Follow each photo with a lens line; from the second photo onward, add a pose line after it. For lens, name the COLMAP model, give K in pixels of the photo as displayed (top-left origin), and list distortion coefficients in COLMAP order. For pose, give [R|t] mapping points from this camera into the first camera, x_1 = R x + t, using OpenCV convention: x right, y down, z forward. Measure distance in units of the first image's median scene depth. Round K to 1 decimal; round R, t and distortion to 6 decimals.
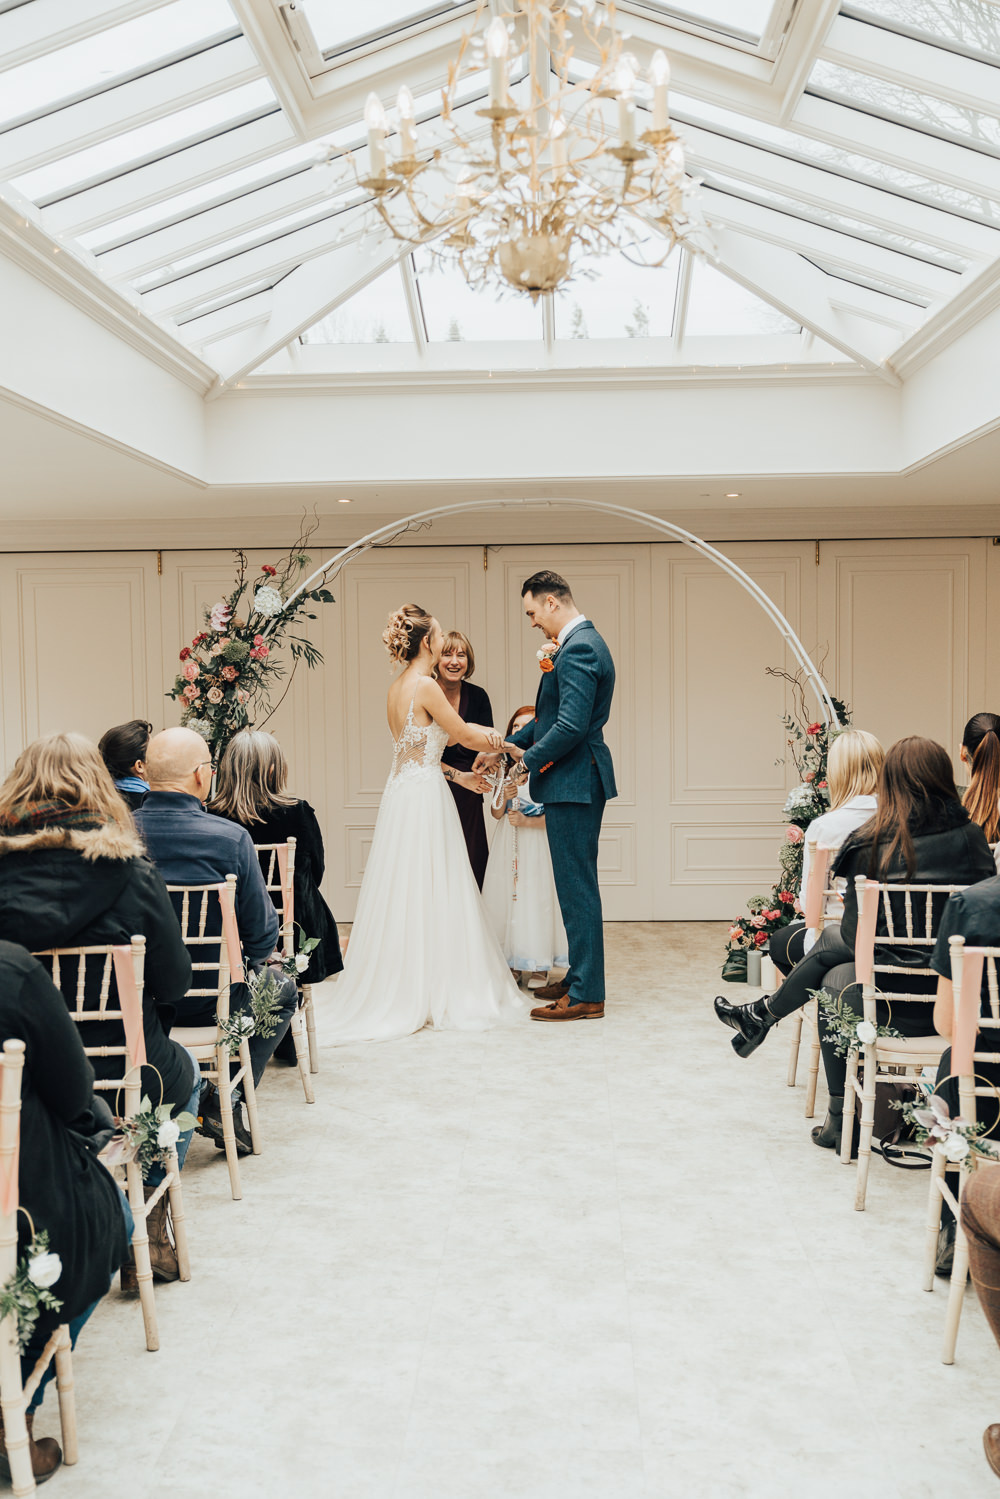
lens RADIAL K [[1454.1, 0, 494.8], [0, 1454.1, 758.4], [0, 0, 1]] dist [-0.008069, 0.000000]
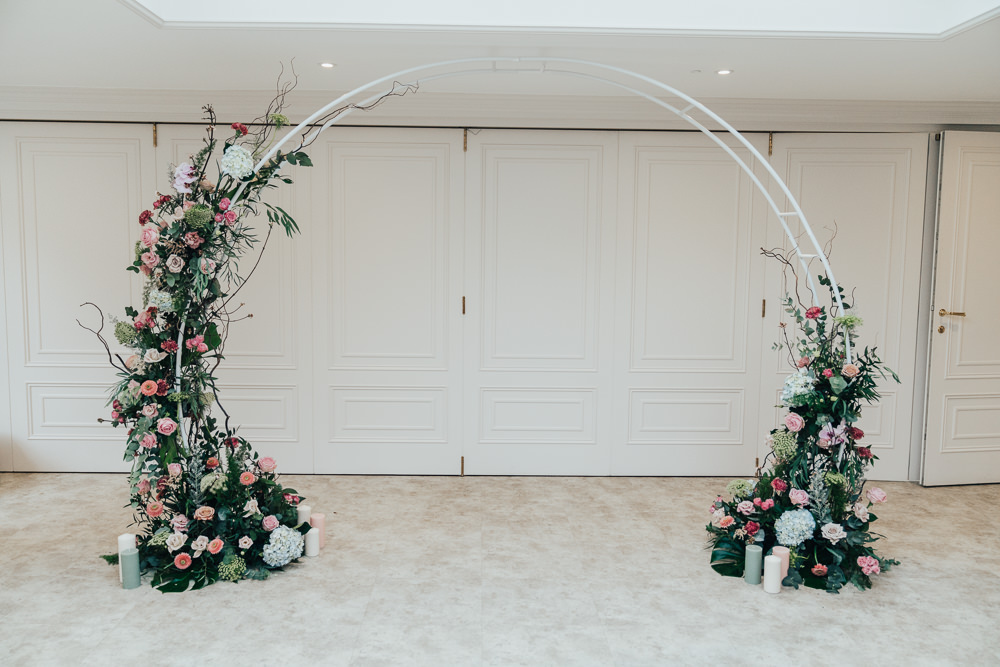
lens RADIAL K [[970.0, 0, 507.2], [0, 970.0, 332.1], [0, 0, 1]] dist [-0.008069, 0.000000]
pose [[0.997905, 0.018738, 0.061917, -0.022433], [-0.020396, 0.999447, 0.026255, -0.020224], [-0.061390, -0.027463, 0.997736, 0.372693]]
